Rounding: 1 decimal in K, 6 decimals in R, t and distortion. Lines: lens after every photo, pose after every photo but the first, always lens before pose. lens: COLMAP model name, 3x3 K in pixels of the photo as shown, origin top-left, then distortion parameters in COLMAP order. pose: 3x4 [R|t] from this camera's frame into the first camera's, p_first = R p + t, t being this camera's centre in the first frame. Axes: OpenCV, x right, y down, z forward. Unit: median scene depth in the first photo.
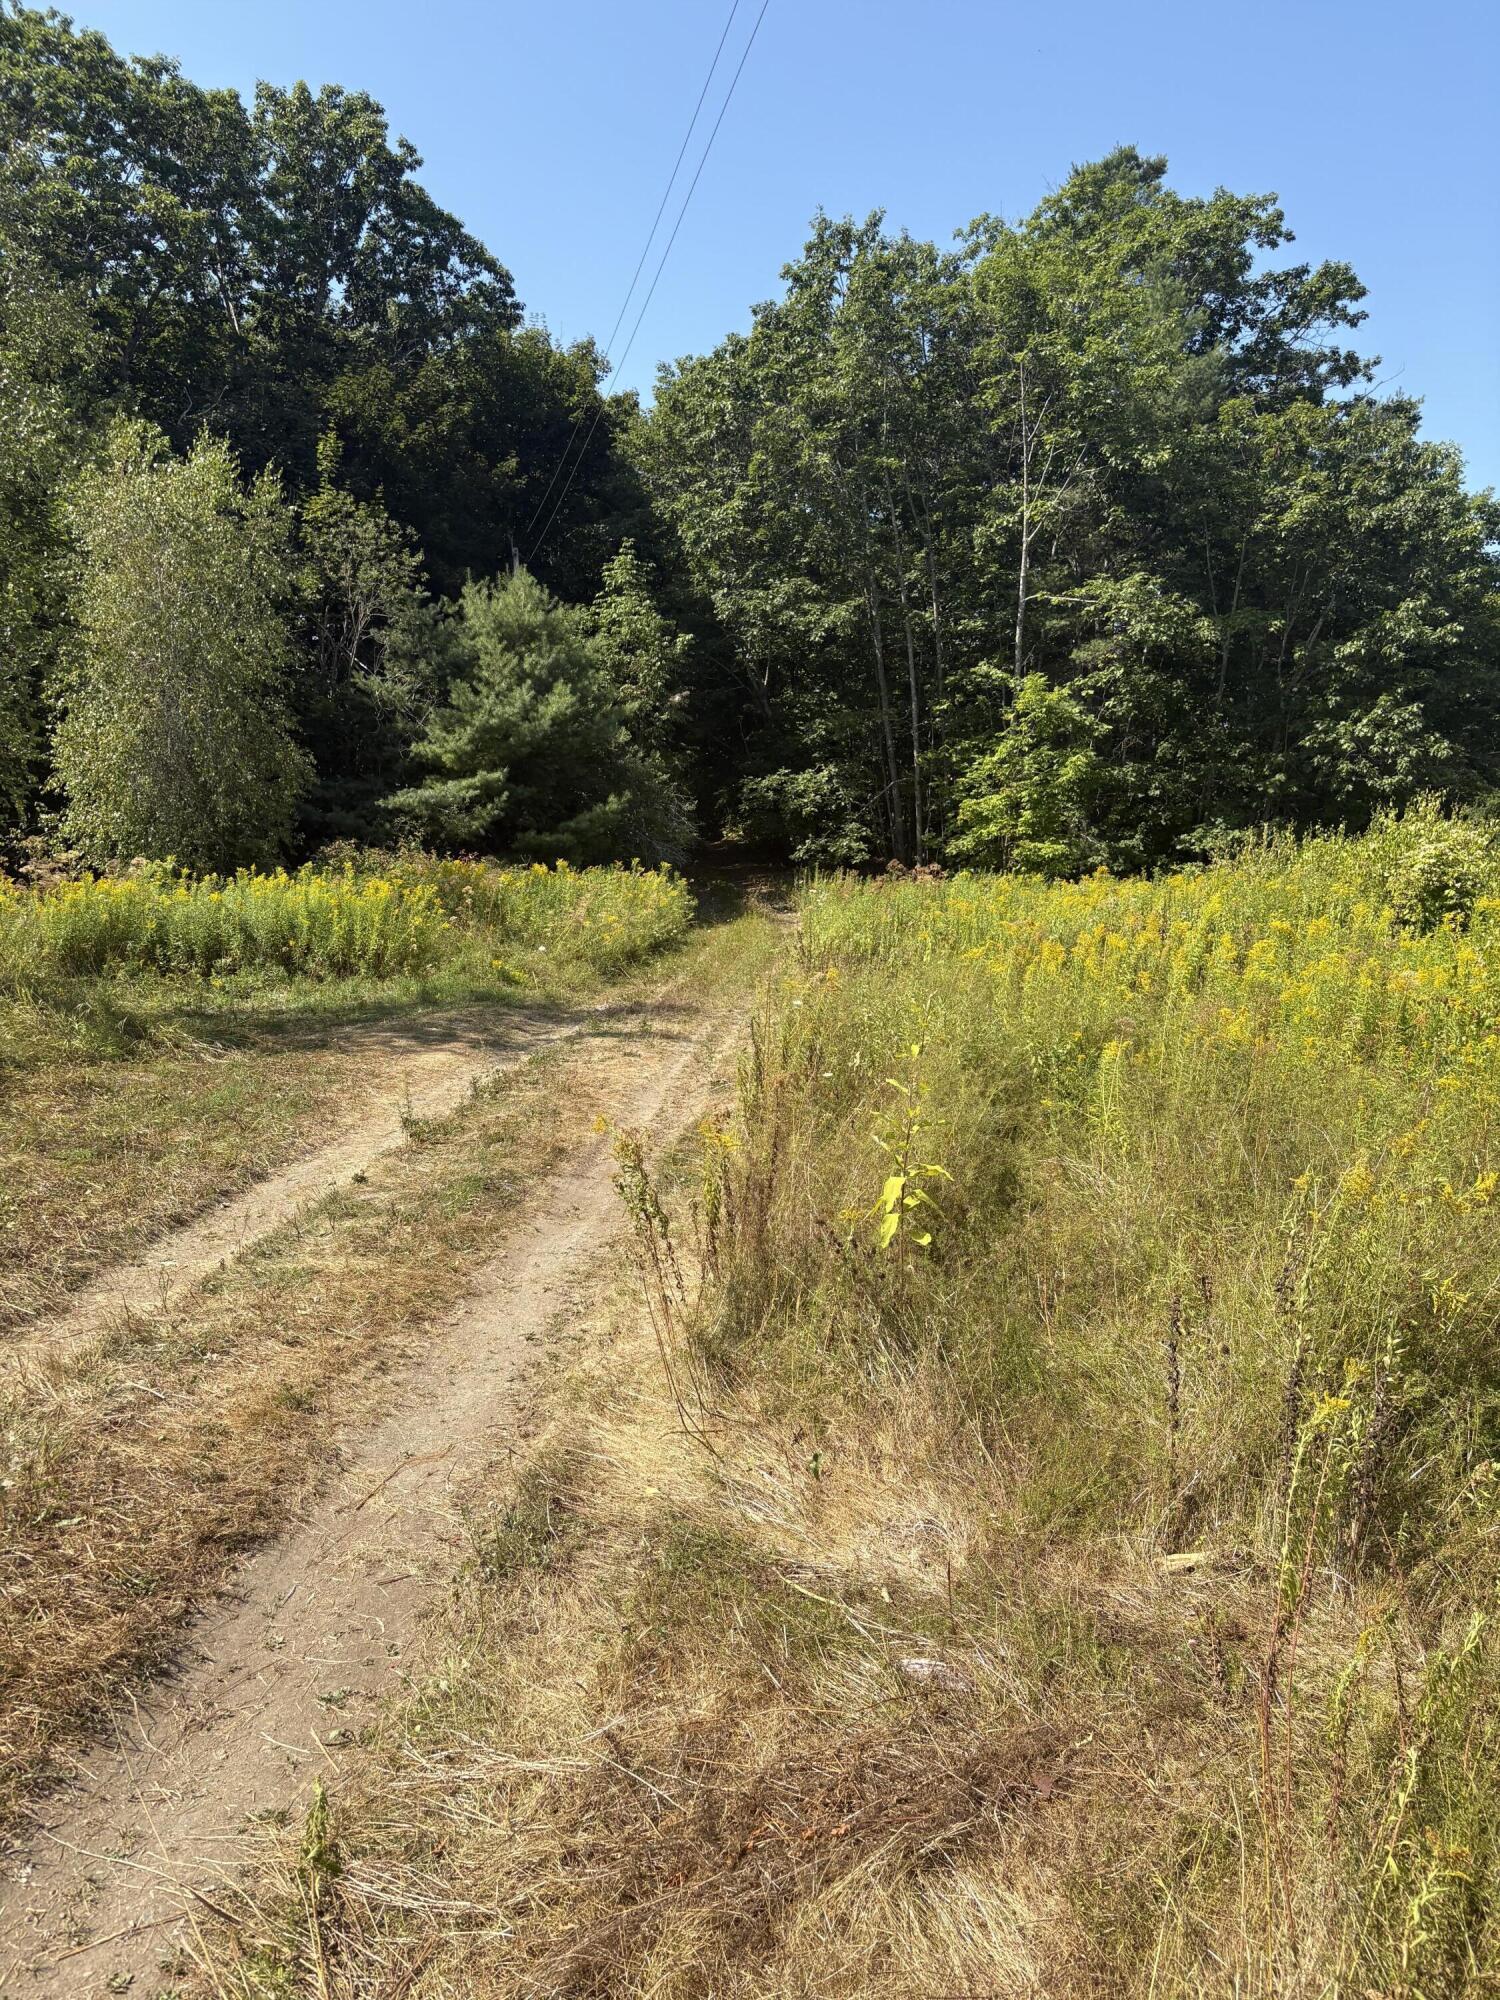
lens RADIAL K [[1520.7, 0, 748.3], [0, 1520.7, 1009.5], [0, 0, 1]] dist [0.074652, -0.072871]
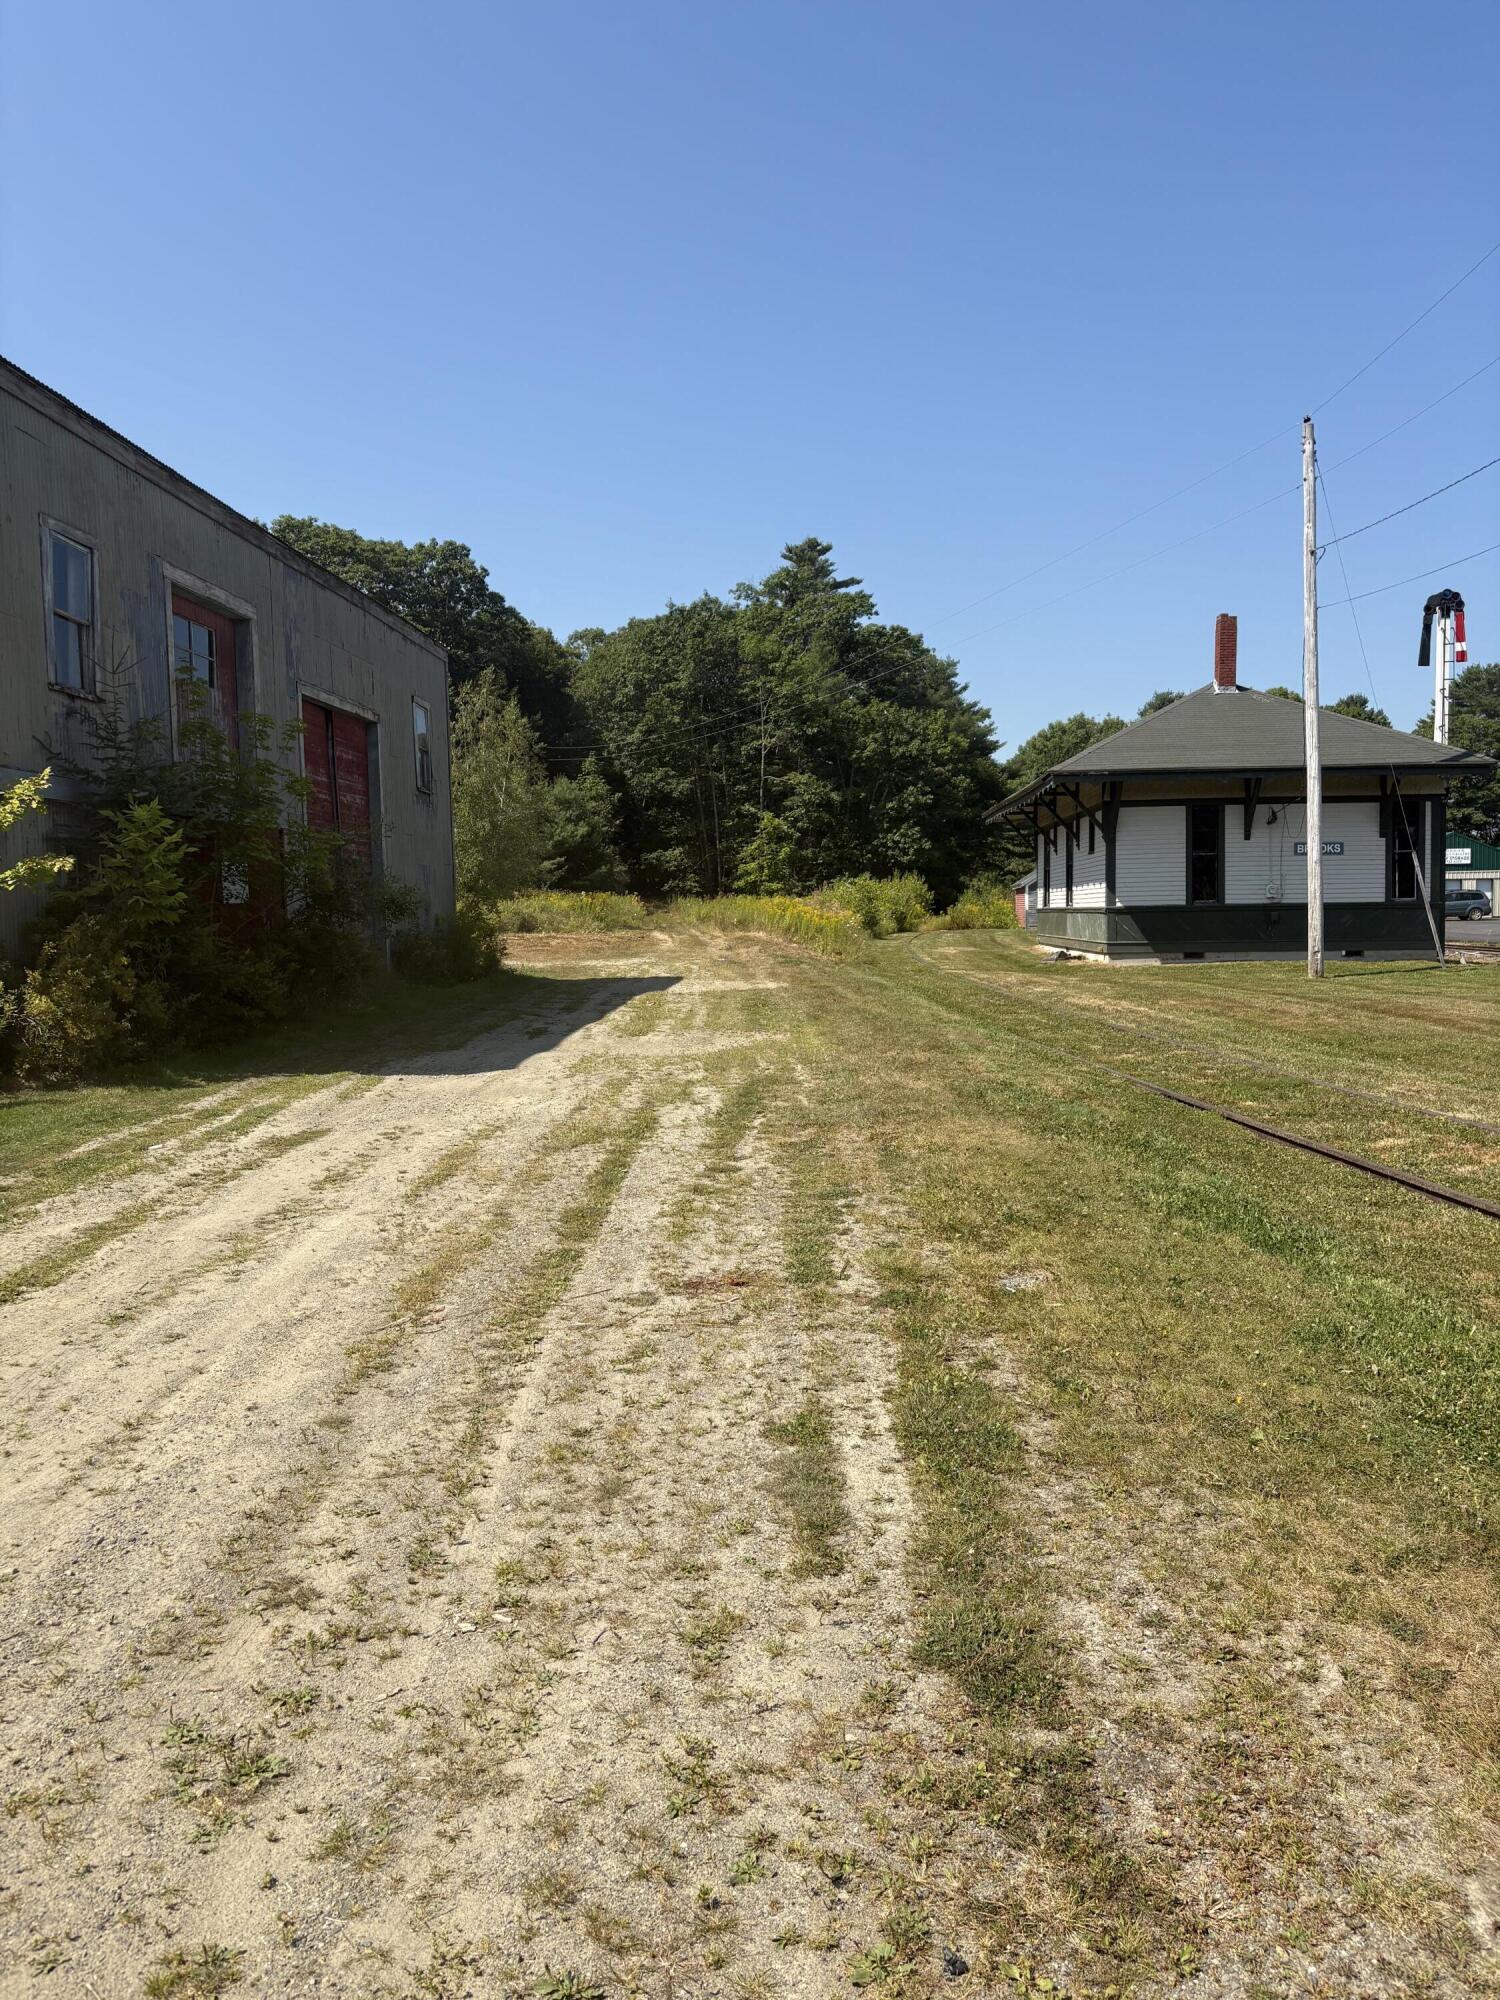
lens RADIAL K [[1520.7, 0, 748.3], [0, 1520.7, 1009.5], [0, 0, 1]] dist [0.074652, -0.072871]
pose [[0.989673, -0.018726, 0.142112, -0.182509], [0.021436, 0.999616, -0.017565, 0.126208], [-0.141728, 0.020430, 0.989695, -1.311907]]
